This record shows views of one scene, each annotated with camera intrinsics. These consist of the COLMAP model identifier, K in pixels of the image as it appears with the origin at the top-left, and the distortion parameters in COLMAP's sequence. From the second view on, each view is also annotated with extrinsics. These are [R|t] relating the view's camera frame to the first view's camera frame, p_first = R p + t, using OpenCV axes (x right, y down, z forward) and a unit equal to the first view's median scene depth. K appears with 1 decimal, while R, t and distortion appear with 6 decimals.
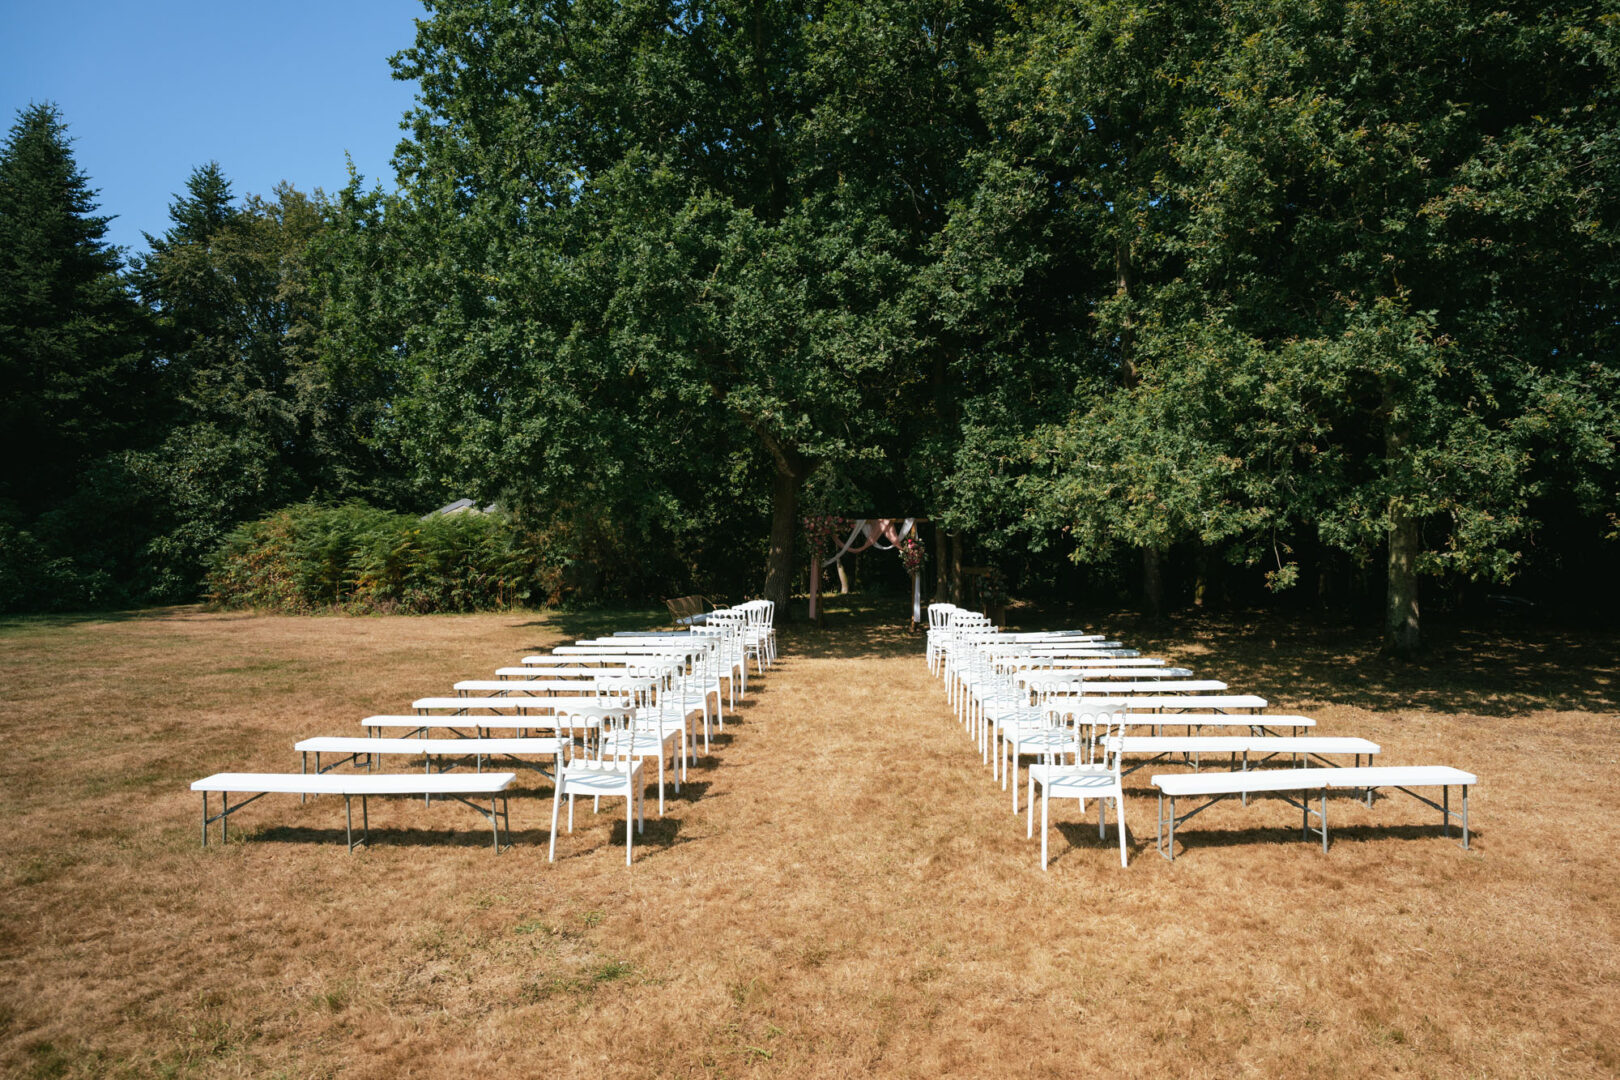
lens RADIAL K [[910.2, 0, 809.9], [0, 910.2, 541.7], [0, 0, 1]] dist [-0.044231, 0.008202]
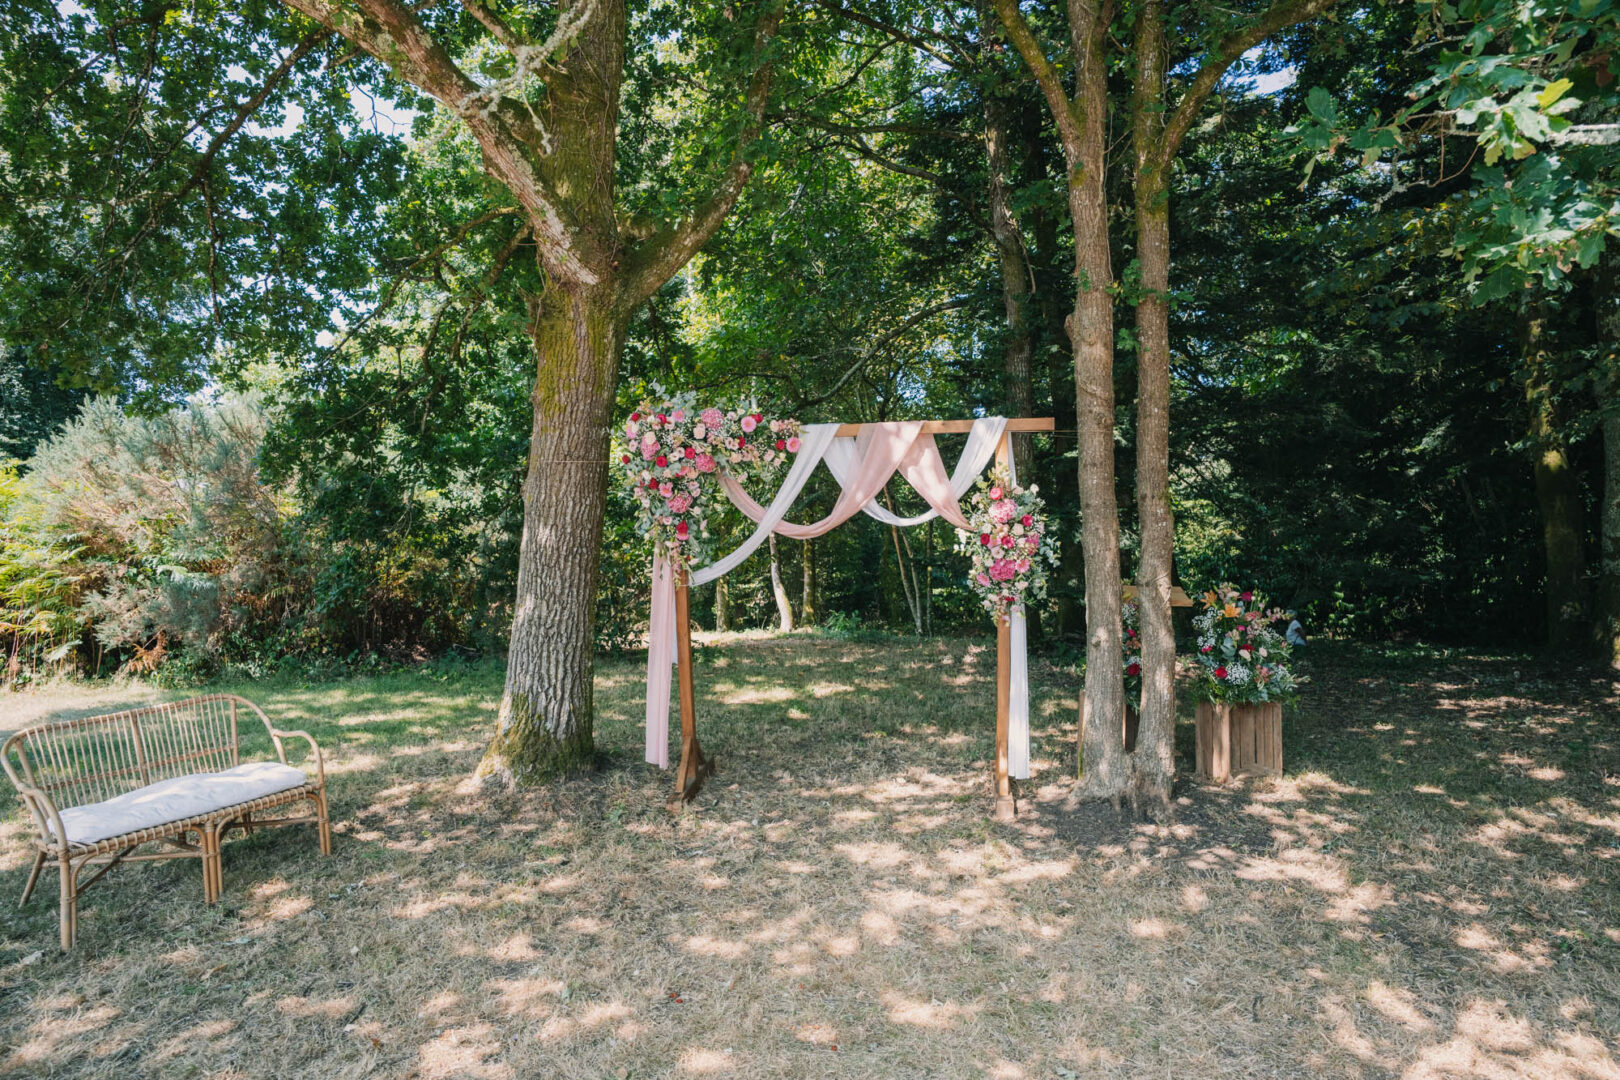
lens RADIAL K [[910.2, 0, 809.4], [0, 910.2, 541.9], [0, 0, 1]] dist [-0.044231, 0.008202]
pose [[0.998422, -0.002610, 0.056101, 0.036329], [0.003746, 0.999790, -0.020168, 0.018805], [-0.056037, 0.020346, 0.998221, 0.716345]]
